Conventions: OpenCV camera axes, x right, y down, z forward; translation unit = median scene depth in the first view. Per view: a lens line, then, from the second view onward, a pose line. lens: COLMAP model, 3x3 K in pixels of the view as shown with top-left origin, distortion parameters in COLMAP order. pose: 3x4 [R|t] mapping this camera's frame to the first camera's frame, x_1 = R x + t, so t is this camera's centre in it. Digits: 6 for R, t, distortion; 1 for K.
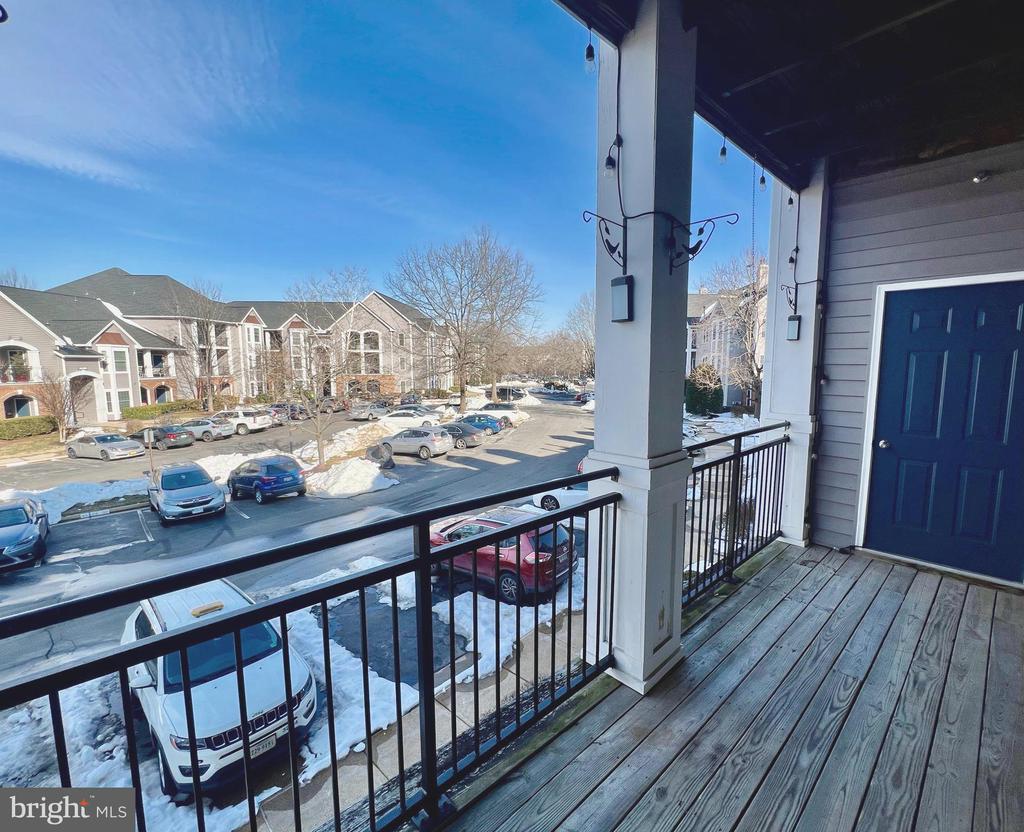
lens RADIAL K [[460.8, 0, 560.6], [0, 460.8, 417.9], [0, 0, 1]] dist [-0.000674, -0.000283]
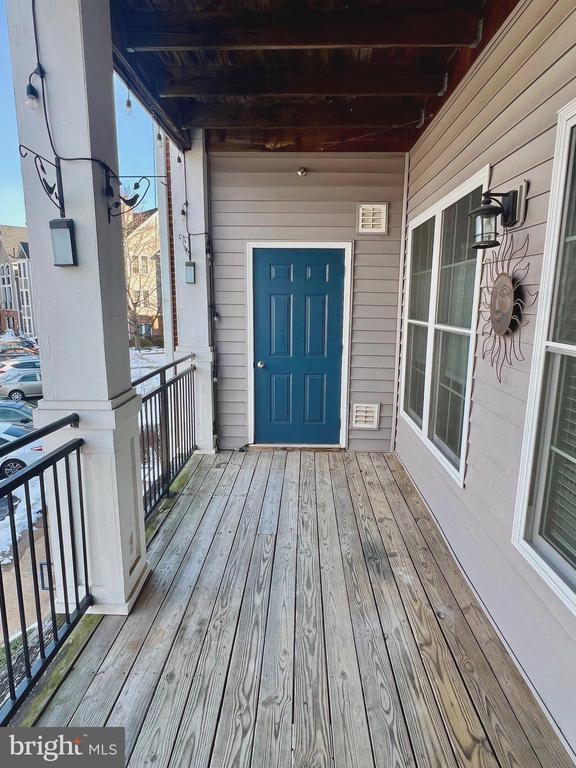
lens RADIAL K [[450.2, 0, 288.0], [0, 450.2, 384.0], [0, 0, 1]] dist [-0.002245, -0.002346]
pose [[0.737953, -0.123666, 0.663425, -0.139436], [0.075003, 0.992006, 0.101486, -0.016802], [-0.670672, -0.025132, 0.741328, -0.025313]]
